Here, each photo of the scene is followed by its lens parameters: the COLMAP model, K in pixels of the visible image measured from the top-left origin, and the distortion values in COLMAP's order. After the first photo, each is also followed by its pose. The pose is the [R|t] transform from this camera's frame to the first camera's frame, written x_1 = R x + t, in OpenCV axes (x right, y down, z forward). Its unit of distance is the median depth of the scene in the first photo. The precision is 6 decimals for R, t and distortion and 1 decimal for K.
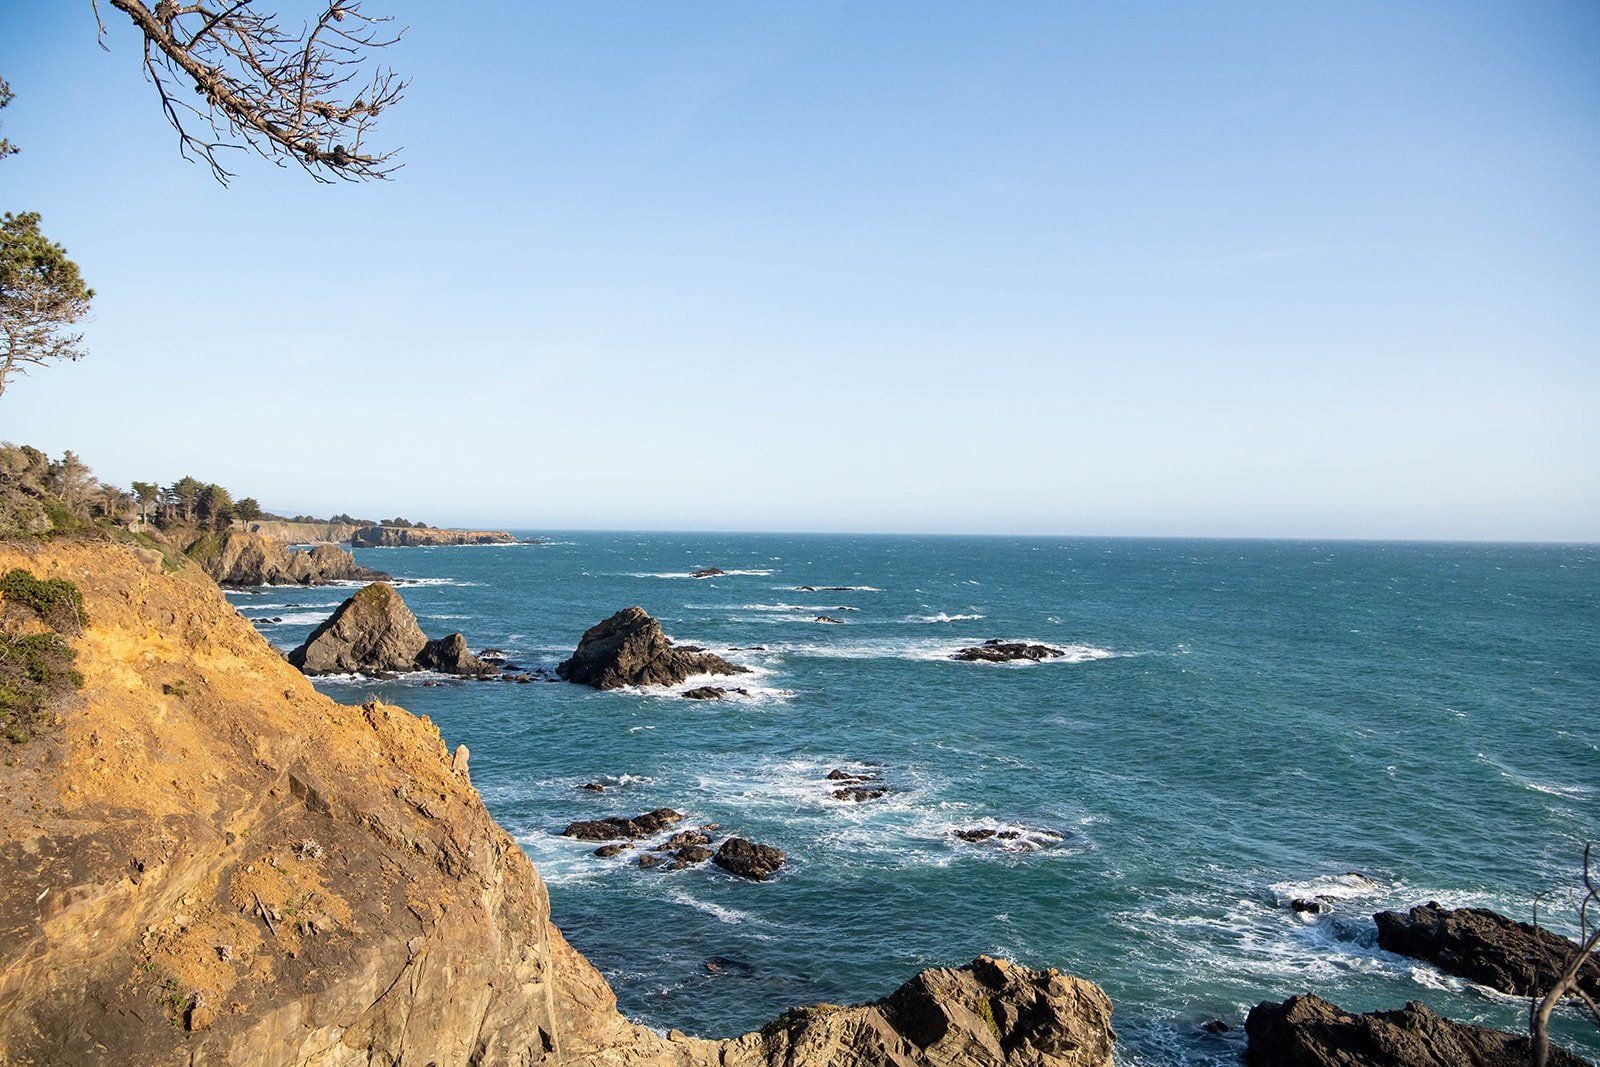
lens RADIAL K [[1321.5, 0, 776.8], [0, 1321.5, 528.8], [0, 0, 1]] dist [-0.008806, 0.012474]
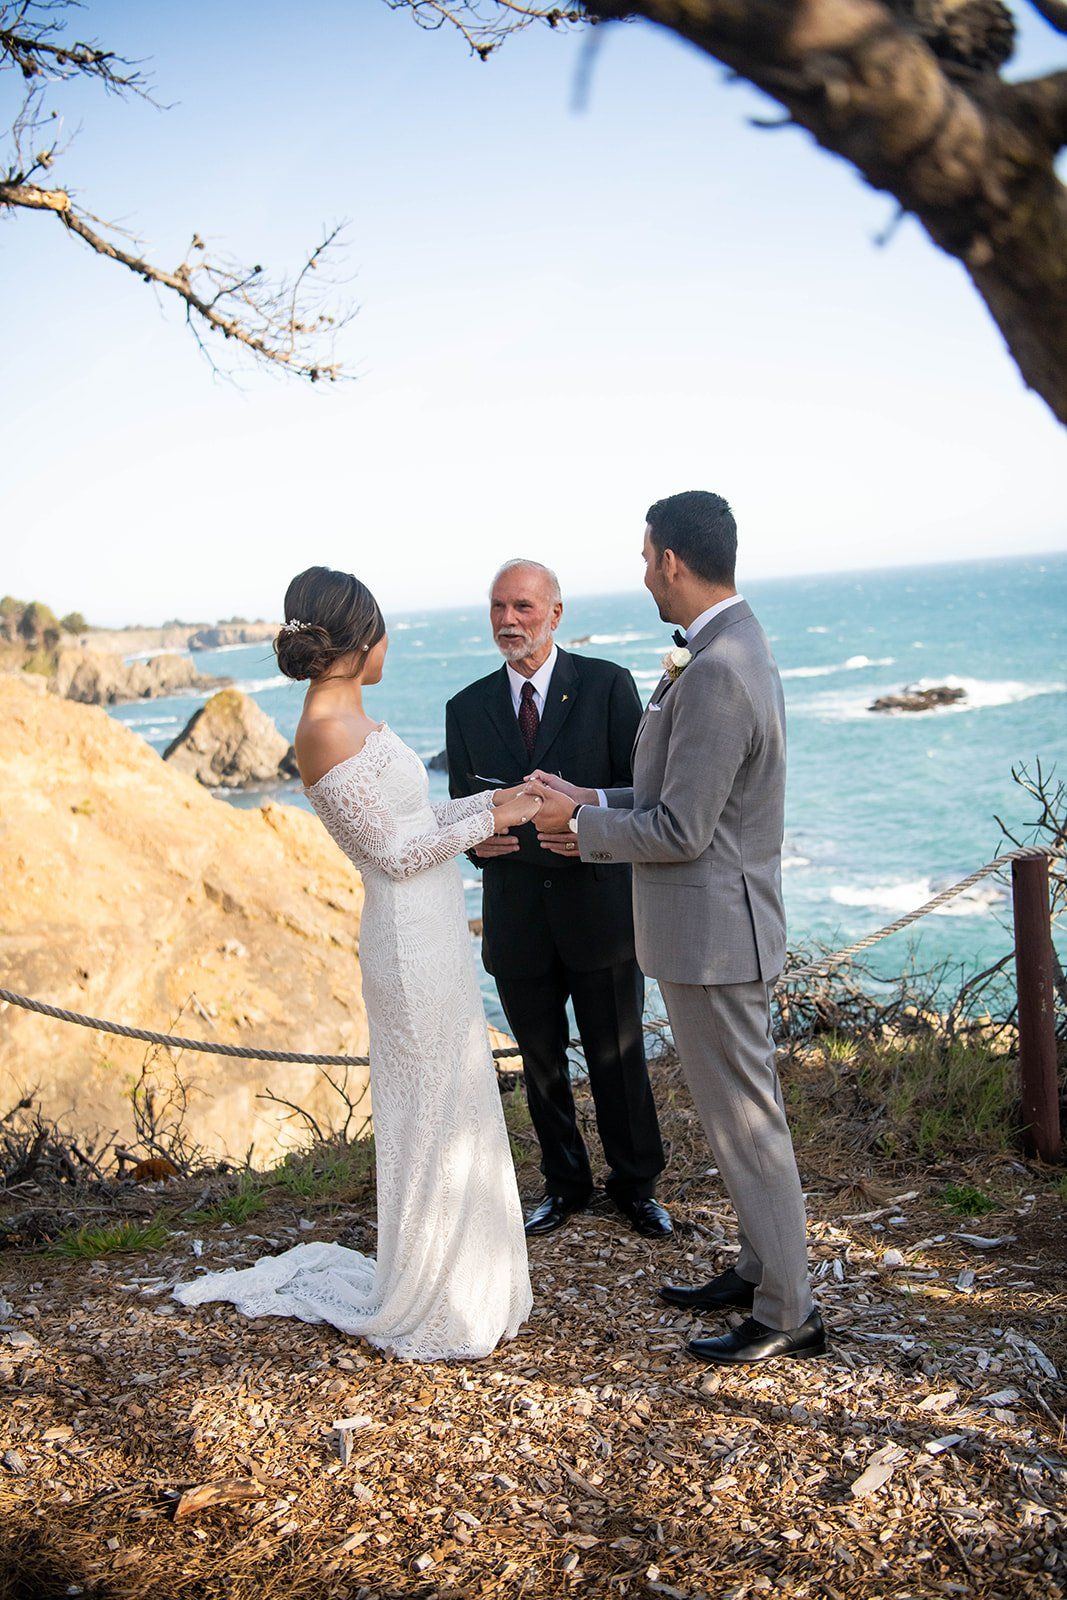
lens RADIAL K [[1506.5, 0, 521.8], [0, 1506.5, 807.0], [0, 0, 1]] dist [0.005509, 0.020322]
pose [[0.990836, -0.090945, -0.099864, -0.002411], [0.104297, 0.984947, 0.137844, -0.005140], [0.085824, -0.146996, 0.985407, -0.116201]]
